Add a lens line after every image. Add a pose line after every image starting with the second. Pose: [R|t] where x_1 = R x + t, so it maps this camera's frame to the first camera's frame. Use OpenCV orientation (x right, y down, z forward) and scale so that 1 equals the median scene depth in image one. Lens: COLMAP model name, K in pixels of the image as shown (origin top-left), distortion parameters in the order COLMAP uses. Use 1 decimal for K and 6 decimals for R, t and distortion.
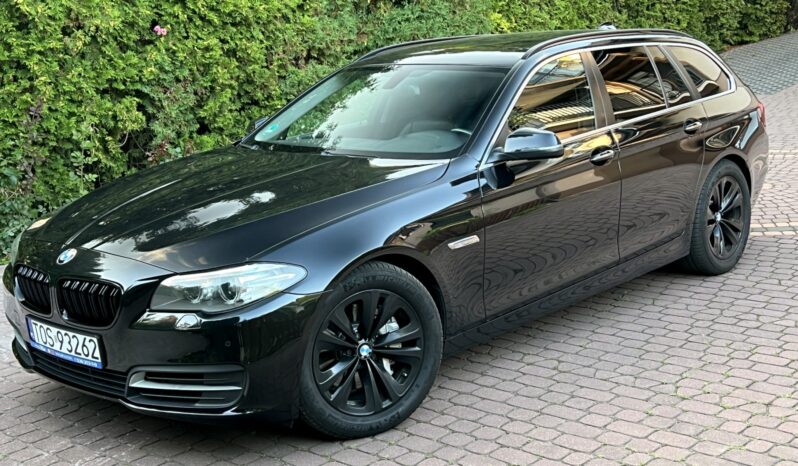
lens RADIAL K [[1029.7, 0, 401.3], [0, 1029.7, 235.9], [0, 0, 1]] dist [0.040122, 0.000000]
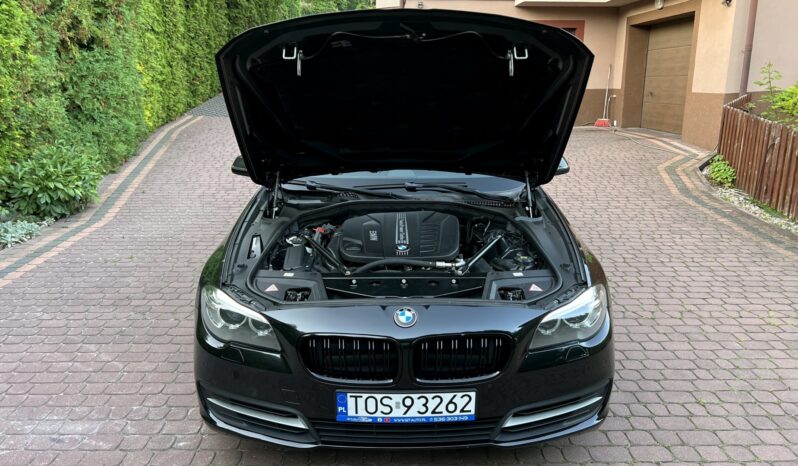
lens RADIAL K [[627.0, 0, 397.7], [0, 627.0, 238.5], [0, 0, 1]] dist [0.026735, -0.003689]
pose [[0.736830, -0.137890, 0.661867, -0.596133], [0.098900, 0.990433, 0.096240, -0.091526], [-0.668805, -0.005454, 0.743418, 0.494545]]
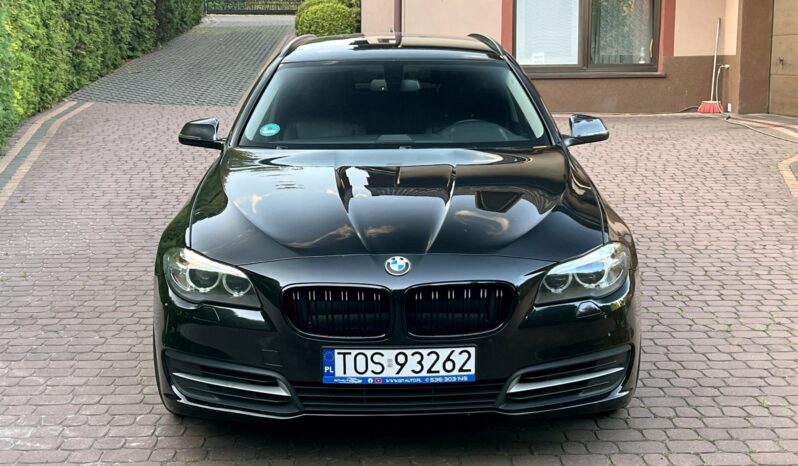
lens RADIAL K [[1077.3, 0, 400.5], [0, 1077.3, 226.4], [0, 0, 1]] dist [0.079839, 0.000000]
pose [[0.733366, -0.084719, 0.674535, -0.793710], [0.109108, 0.994010, 0.006219, -0.015341], [-0.671022, 0.069036, 0.738216, 0.279903]]
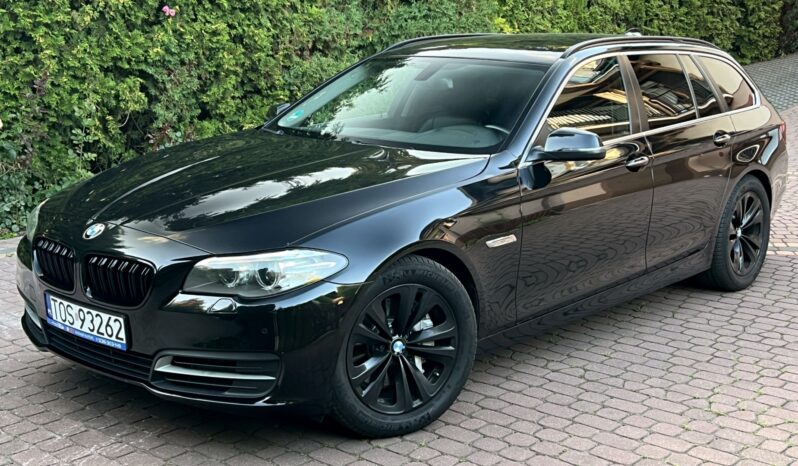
lens RADIAL K [[1029.7, 0, 397.3], [0, 1029.7, 232.6], [0, 0, 1]] dist [0.040122, 0.000000]
pose [[0.997957, 0.057602, 0.027654, -0.059855], [-0.057409, 0.998321, -0.007705, 0.010564], [-0.028052, 0.006102, 0.999588, 0.032289]]
